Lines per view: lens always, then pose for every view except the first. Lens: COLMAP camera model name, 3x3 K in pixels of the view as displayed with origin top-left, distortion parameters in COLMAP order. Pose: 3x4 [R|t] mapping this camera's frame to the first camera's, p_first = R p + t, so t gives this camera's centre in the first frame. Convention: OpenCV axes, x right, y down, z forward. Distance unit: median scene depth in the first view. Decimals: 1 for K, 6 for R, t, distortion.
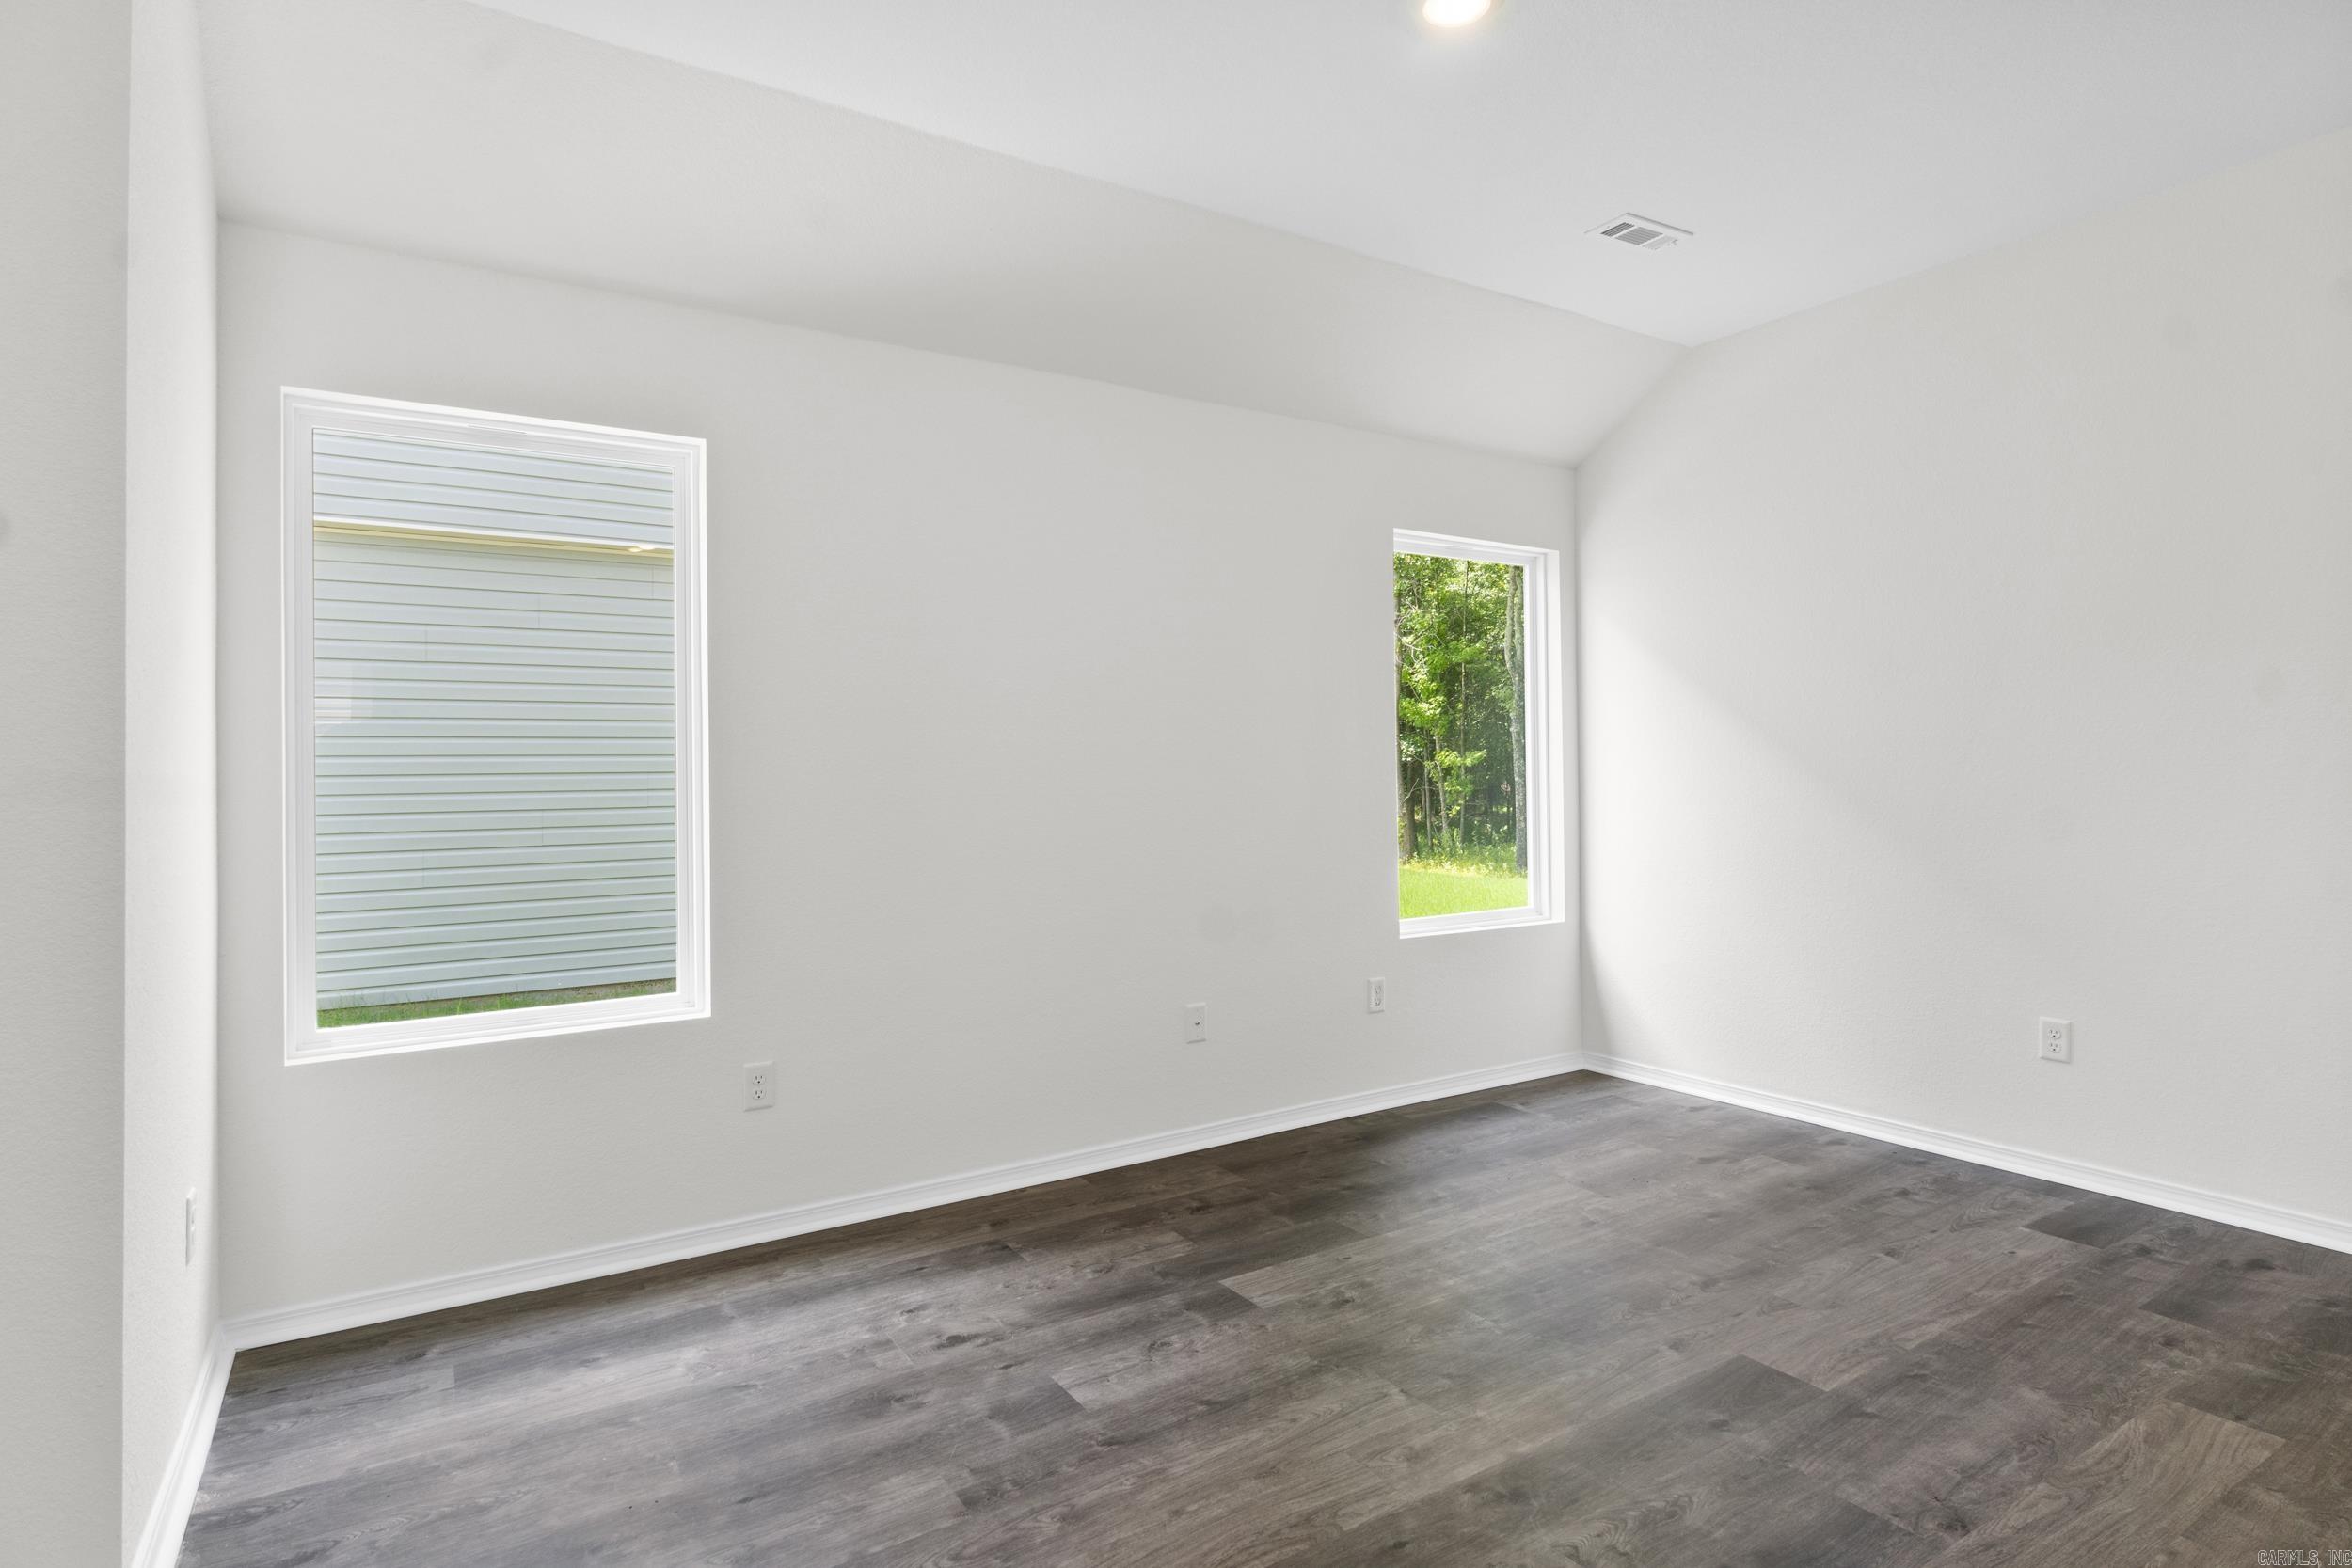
lens RADIAL K [[1201.0, 0, 1161.0], [0, 1201.0, 784.6], [0, 0, 1]] dist [-0.009311, 0.005710]
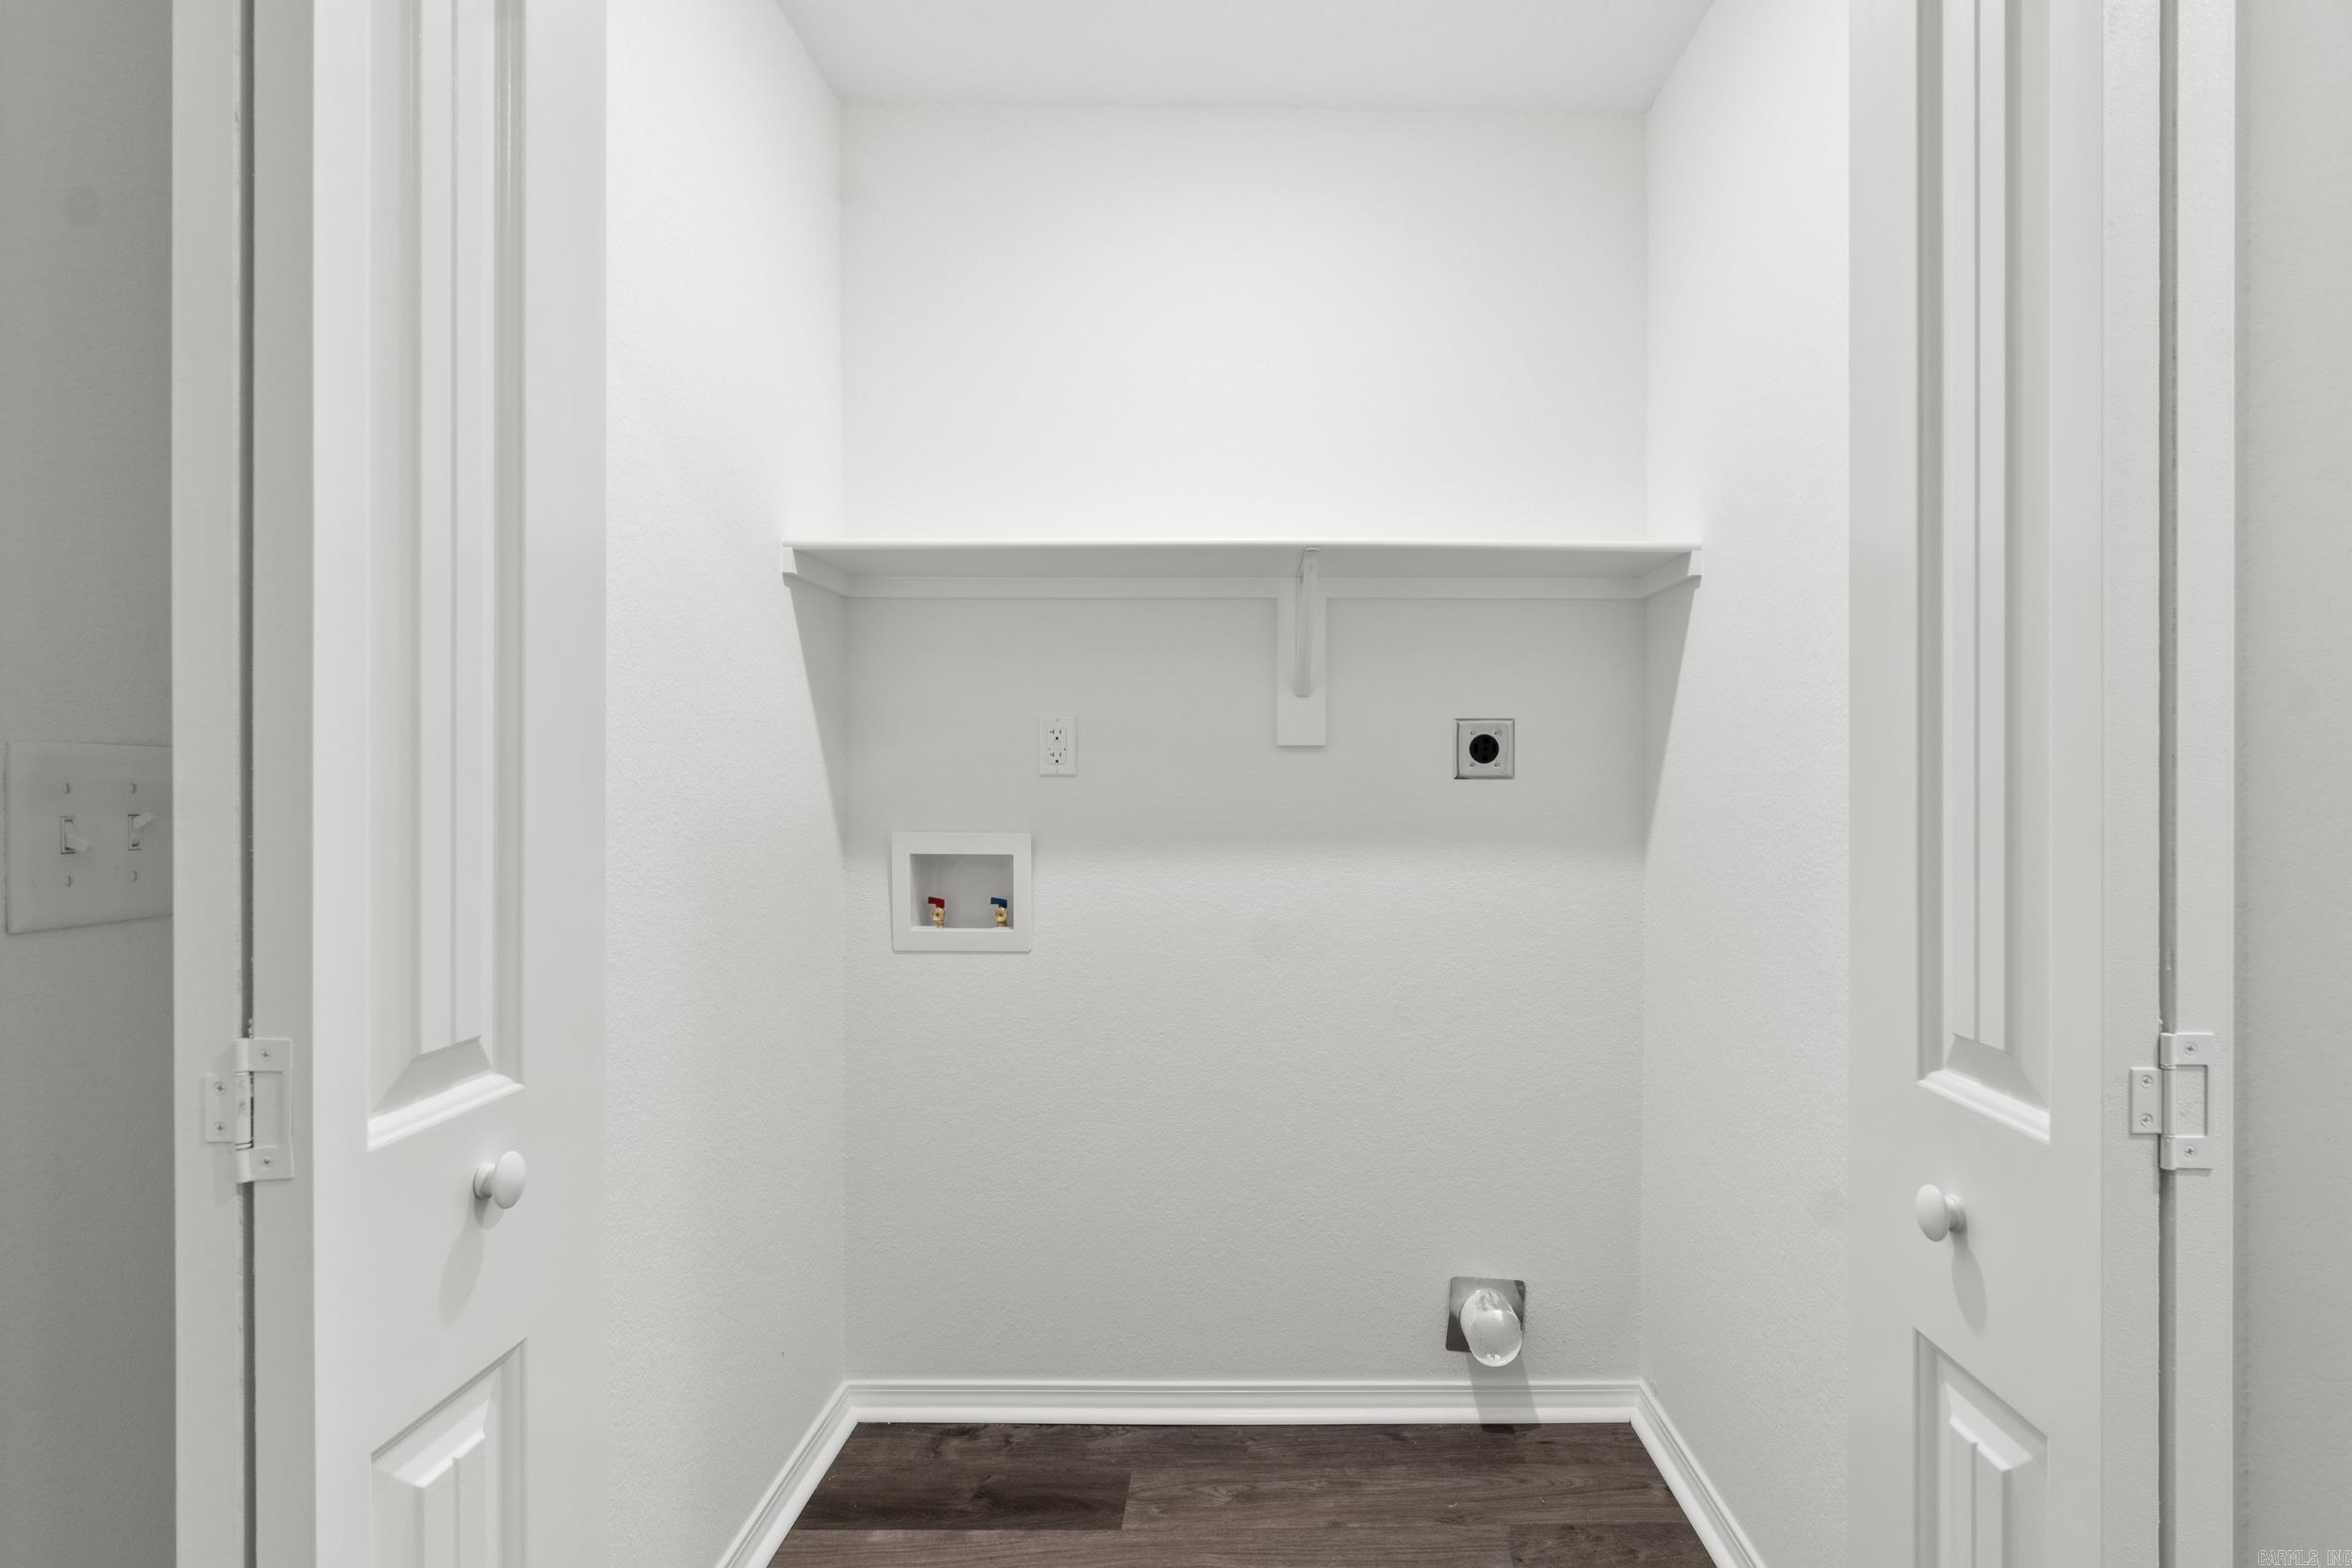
lens RADIAL K [[1201.0, 0, 1178.1], [0, 1201.0, 786.5], [0, 0, 1]] dist [-0.009311, 0.005710]
pose [[0.855092, 0.011437, -0.518350, 0.235679], [-0.012079, 0.999925, 0.002138, 0.004240], [0.518336, 0.004433, 0.855166, 0.058561]]
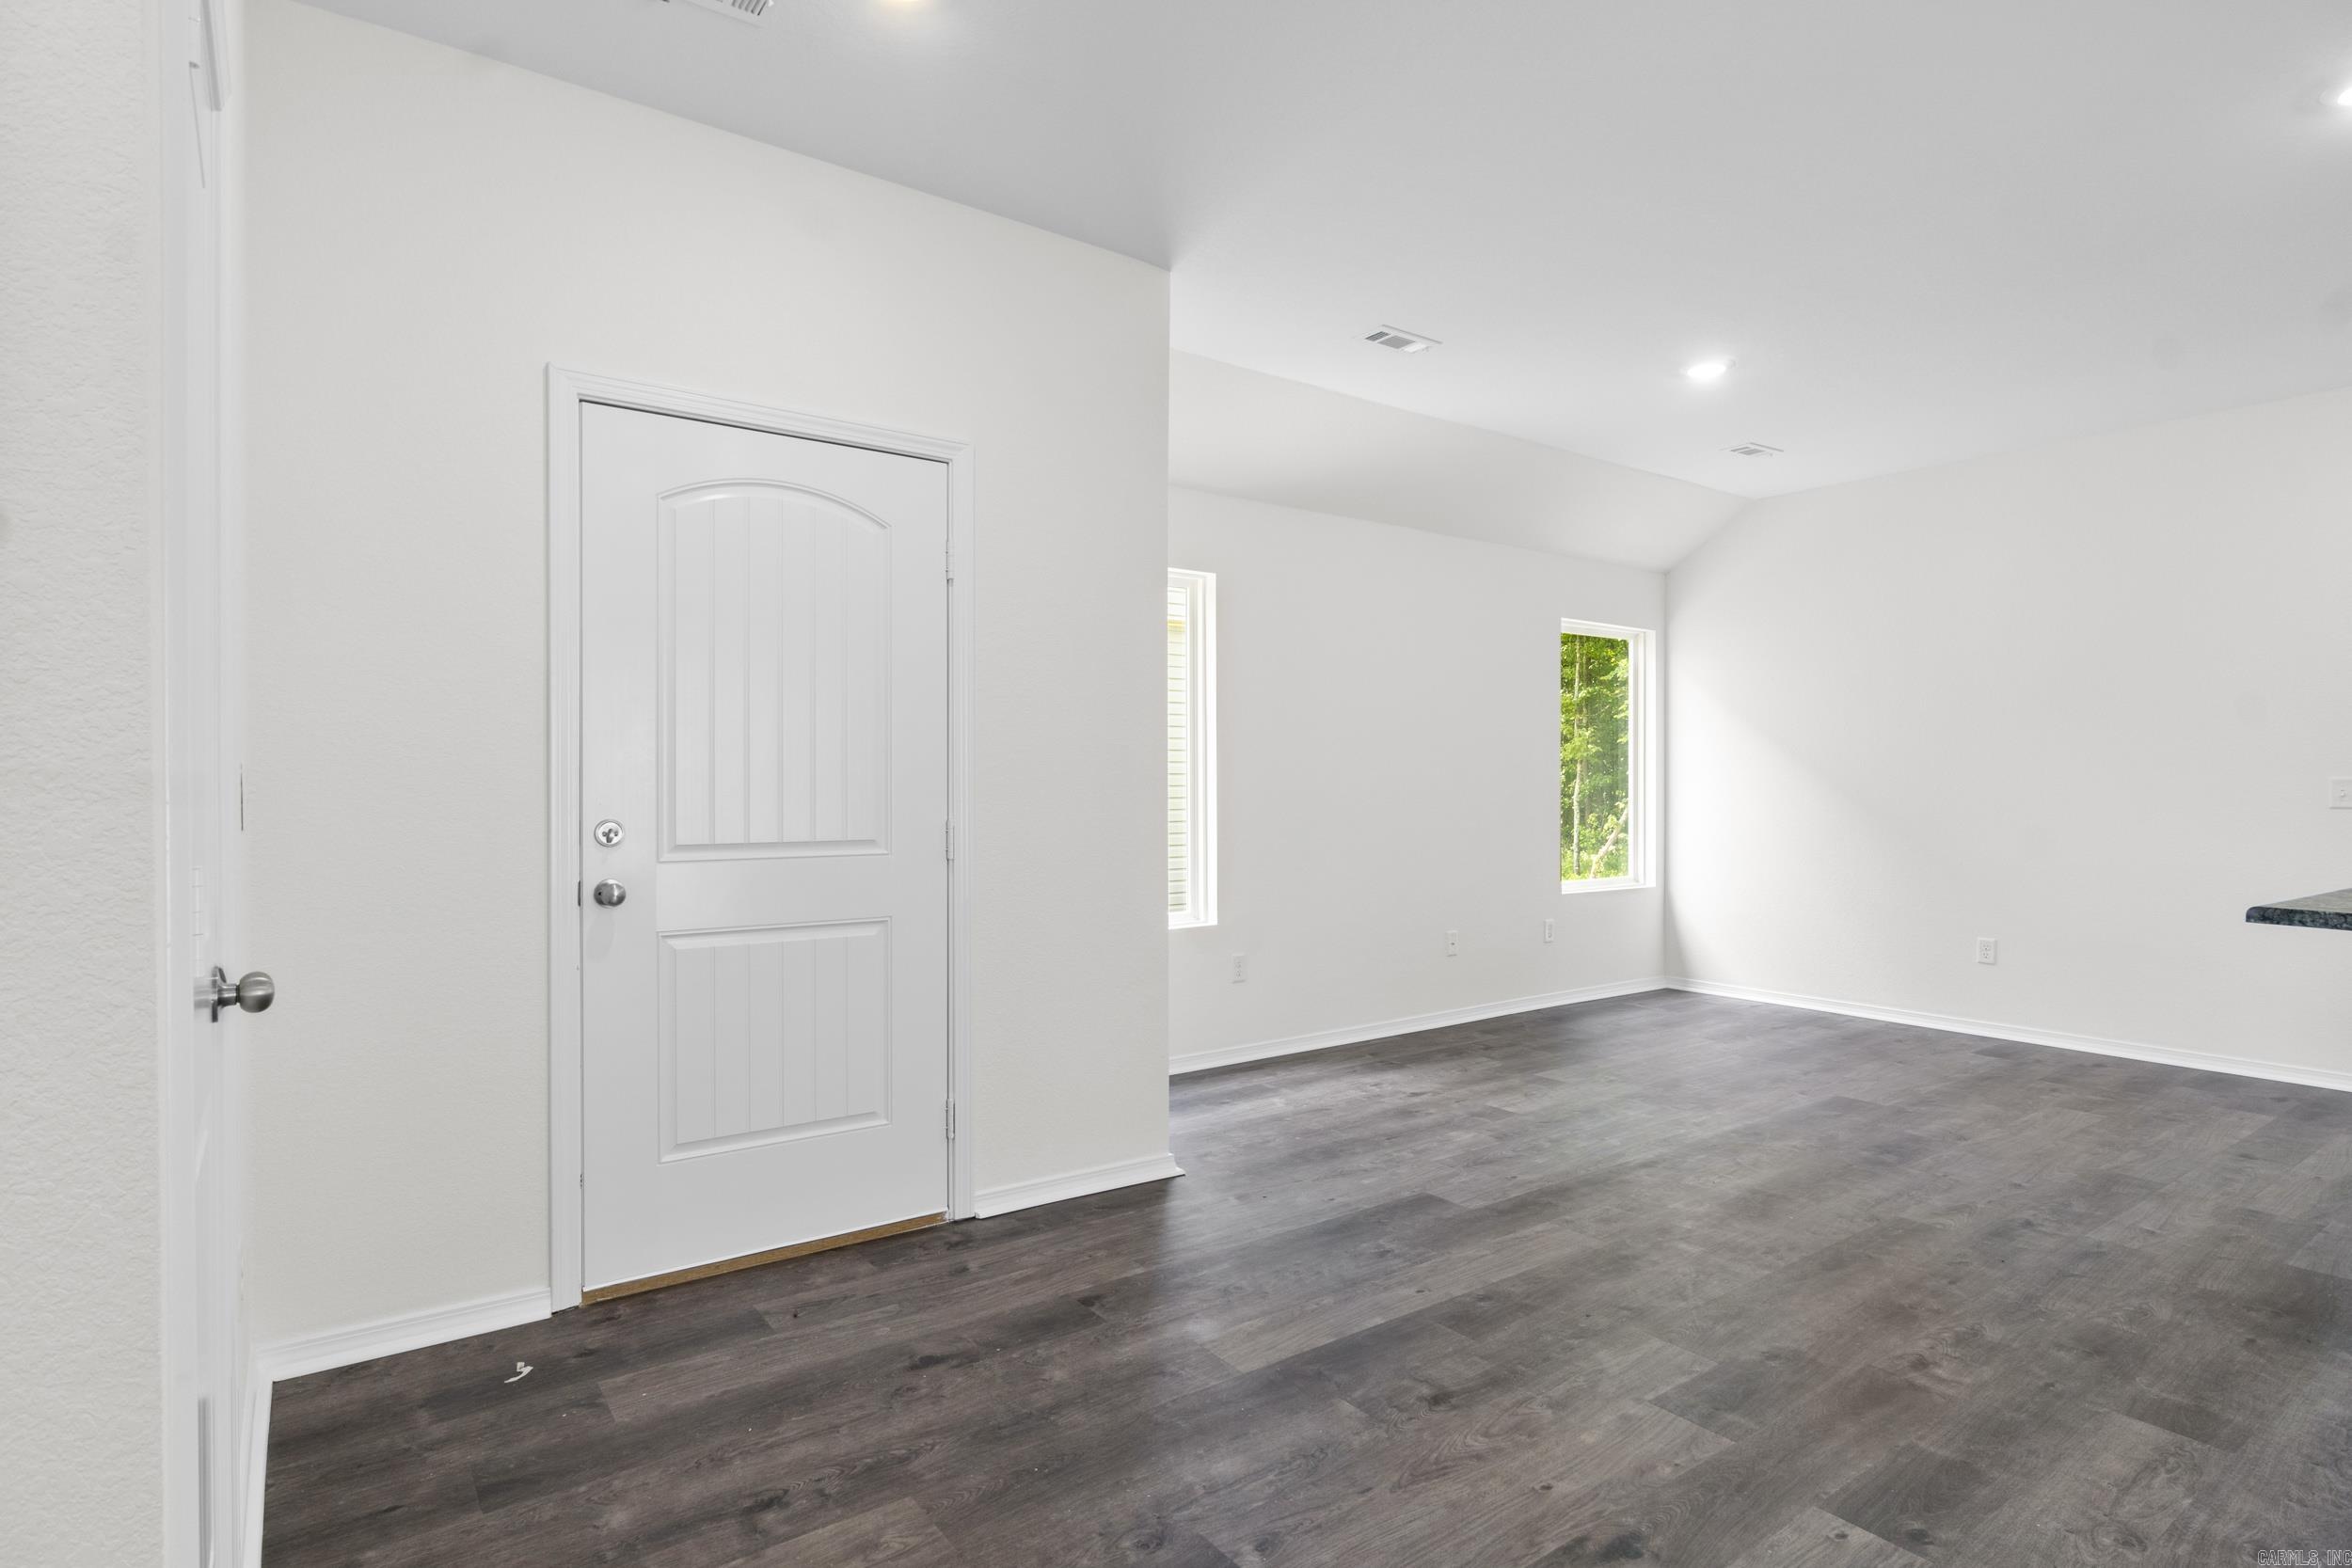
lens RADIAL K [[1201.0, 0, 1158.0], [0, 1201.0, 795.9], [0, 0, 1]] dist [-0.009311, 0.005710]
pose [[0.997825, 0.013432, 0.064538, -0.527464], [-0.013877, 0.999883, 0.006447, 0.006333], [-0.064444, -0.007328, 0.997894, -0.599563]]
